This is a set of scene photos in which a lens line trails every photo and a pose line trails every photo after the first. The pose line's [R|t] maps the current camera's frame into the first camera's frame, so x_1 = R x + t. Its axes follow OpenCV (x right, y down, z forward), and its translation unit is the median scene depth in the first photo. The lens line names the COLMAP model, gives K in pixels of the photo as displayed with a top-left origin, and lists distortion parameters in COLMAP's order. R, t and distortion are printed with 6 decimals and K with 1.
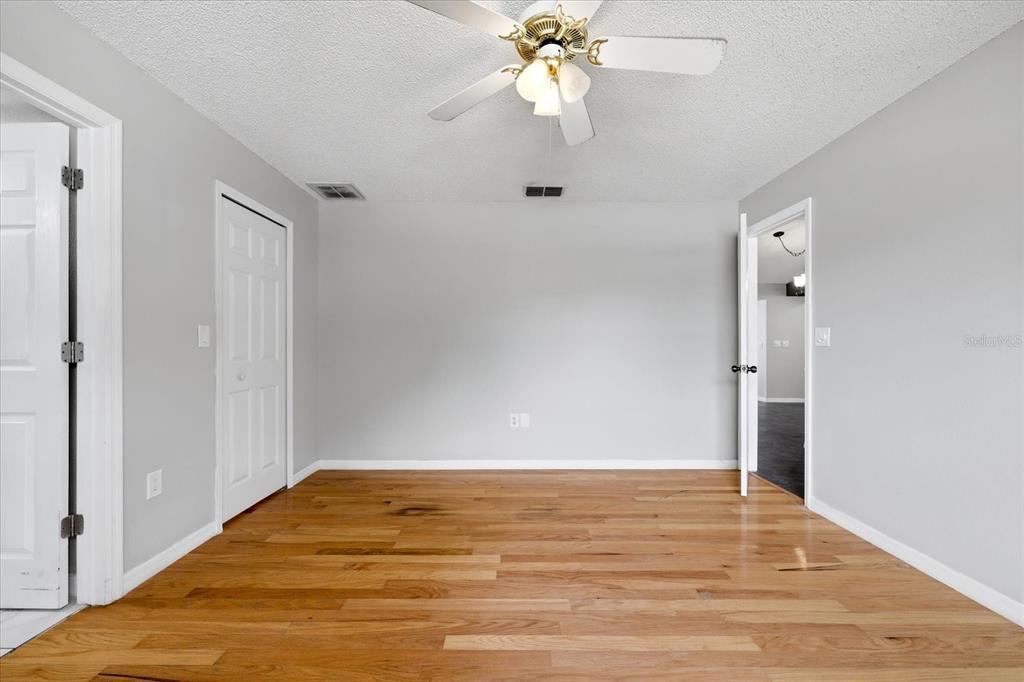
lens RADIAL K [[414.9, 0, 511.9], [0, 414.9, 344.6], [0, 0, 1]] dist [-0.006336, 0.000027]
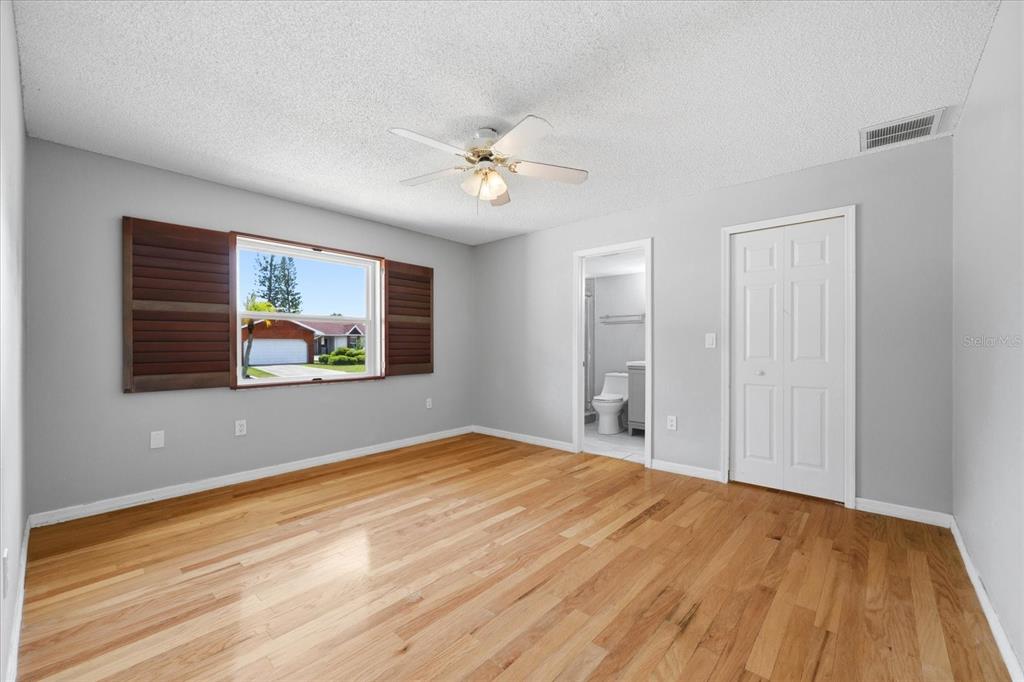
lens RADIAL K [[414.9, 0, 510.1], [0, 414.9, 344.5], [0, 0, 1]] dist [-0.006336, 0.000027]
pose [[-0.663209, -0.002807, -0.748429, 0.904236], [0.000539, 0.999991, -0.004229, -0.000132], [0.748434, -0.003208, -0.663202, 1.562769]]
